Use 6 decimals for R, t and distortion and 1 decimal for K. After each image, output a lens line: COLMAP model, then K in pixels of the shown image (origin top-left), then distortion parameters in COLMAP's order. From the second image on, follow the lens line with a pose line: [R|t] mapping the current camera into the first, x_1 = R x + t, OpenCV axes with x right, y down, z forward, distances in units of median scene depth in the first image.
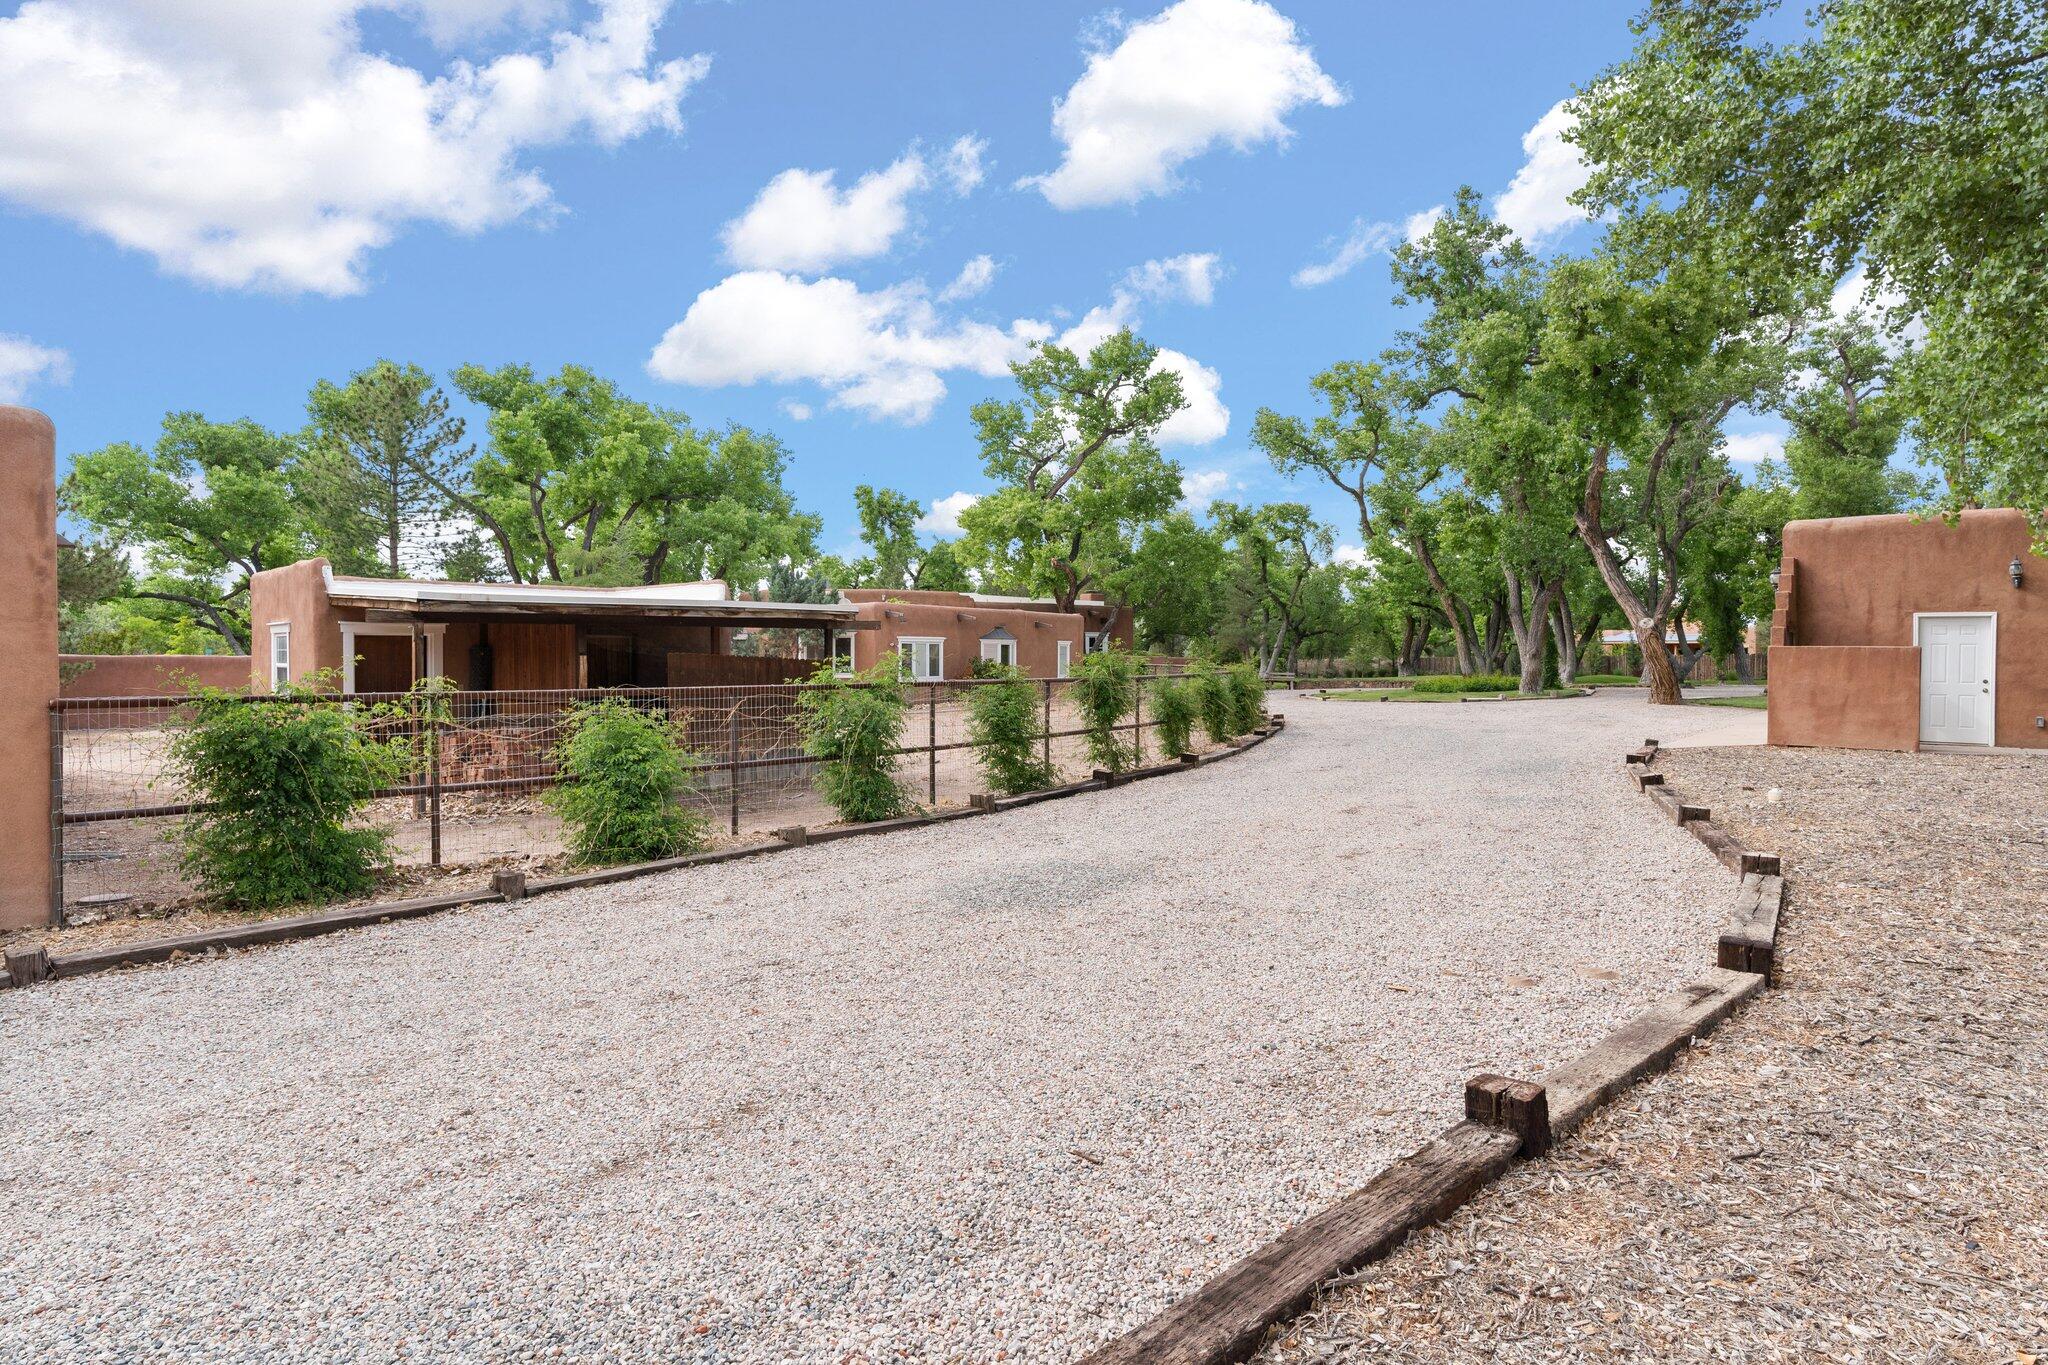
lens RADIAL K [[1150.5, 0, 1024.0], [0, 1150.5, 682.5], [0, 0, 1]] dist [0.002412, -0.001301]
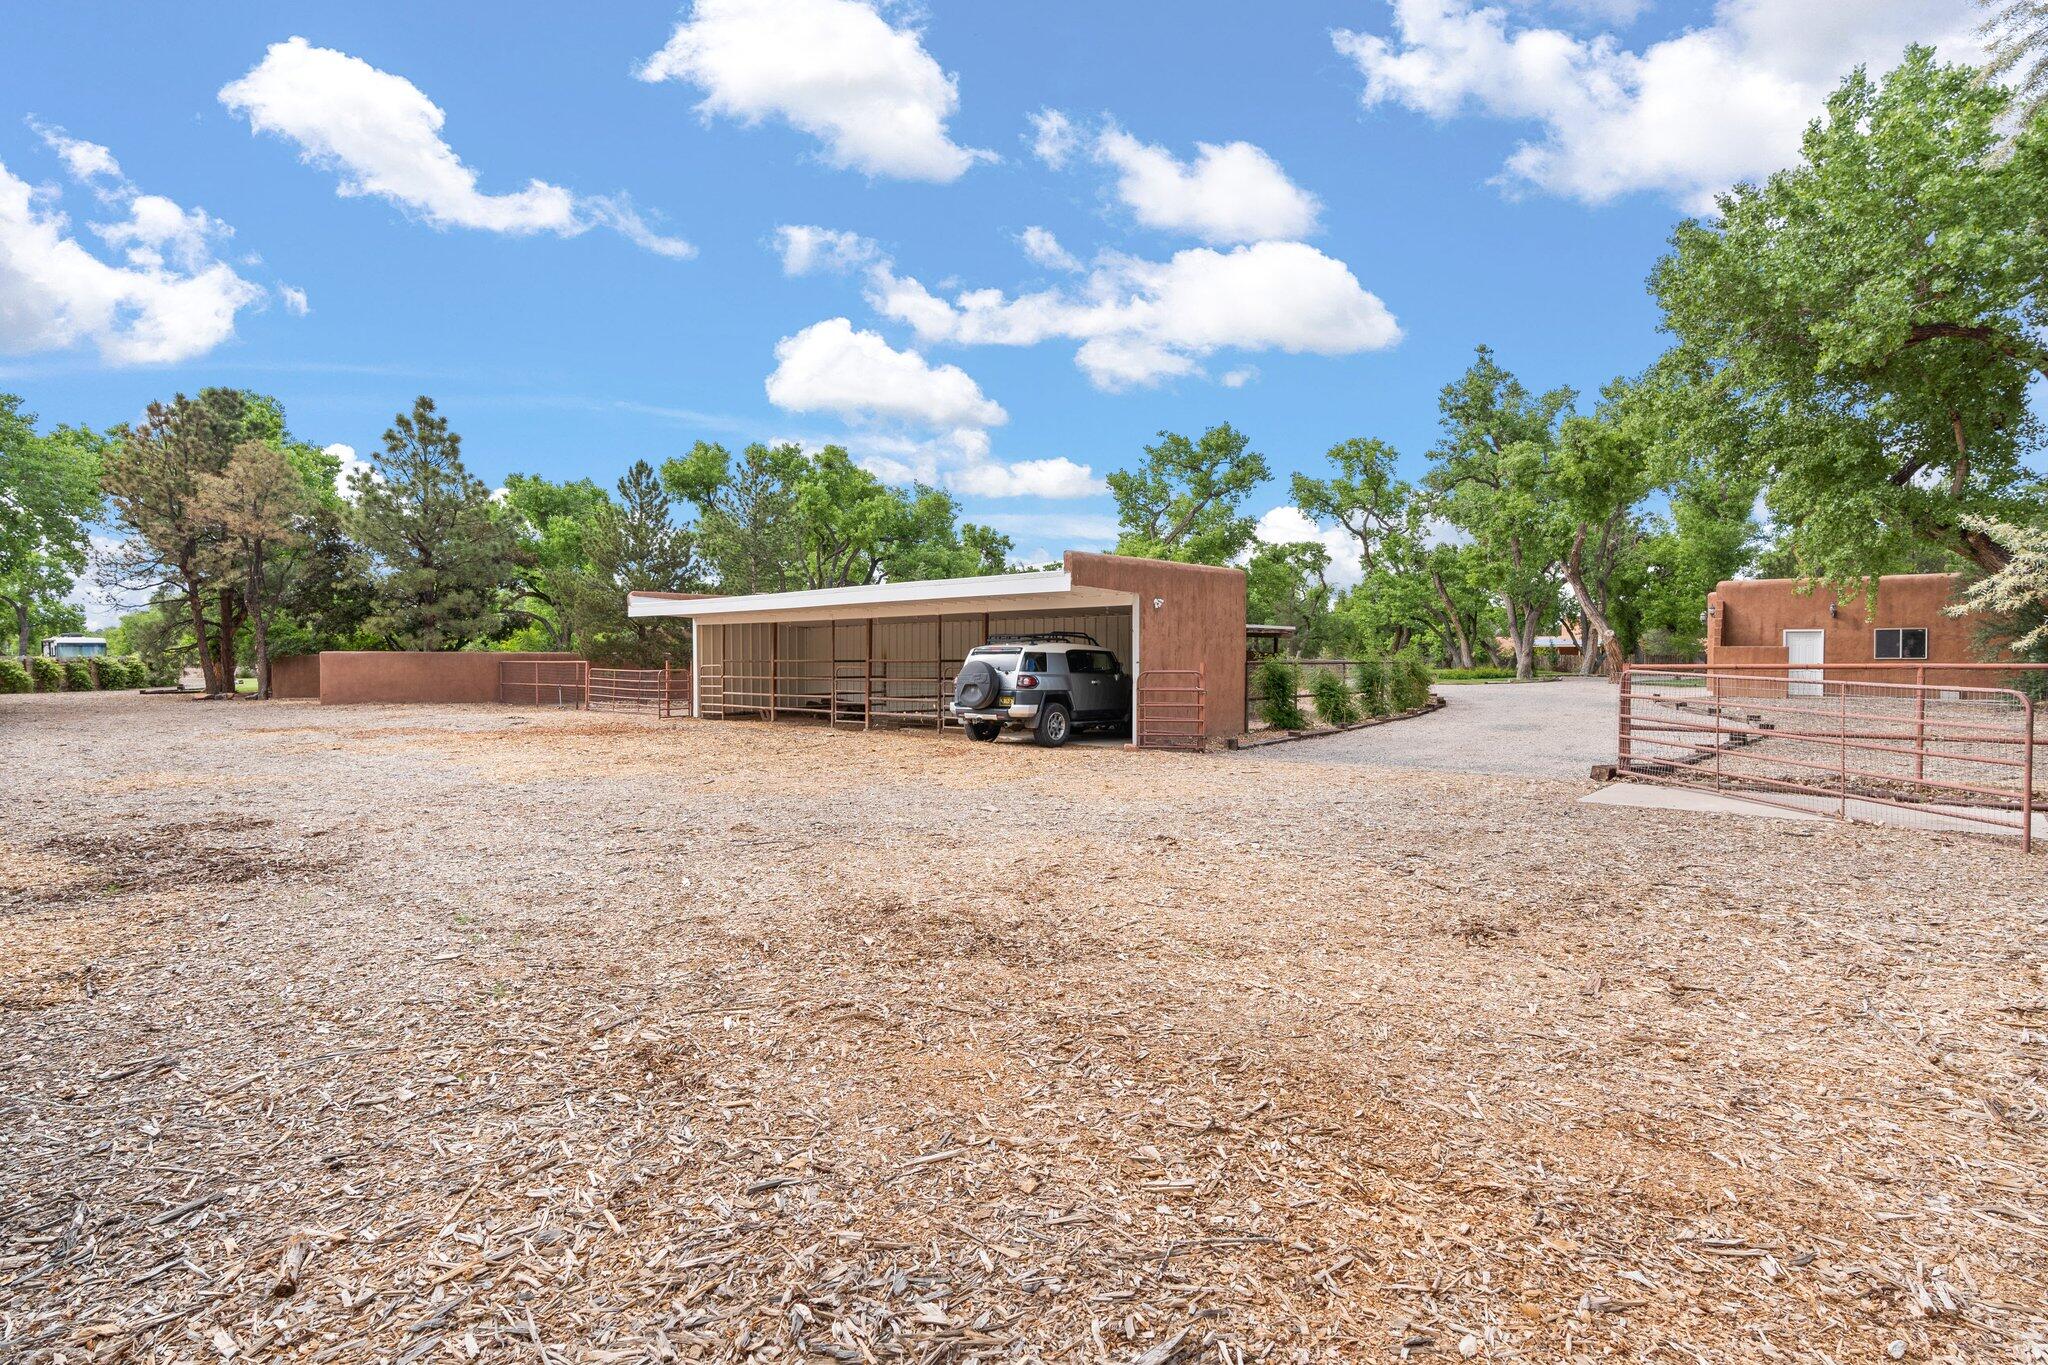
lens RADIAL K [[1039.0, 0, 1024.0], [0, 1039.0, 682.5], [0, 0, 1]] dist [-0.003211, -0.001025]
pose [[0.998657, -0.002184, 0.051758, -0.225675], [0.002235, 0.999997, -0.000928, 0.010561], [-0.051756, 0.001042, 0.998659, -0.257562]]
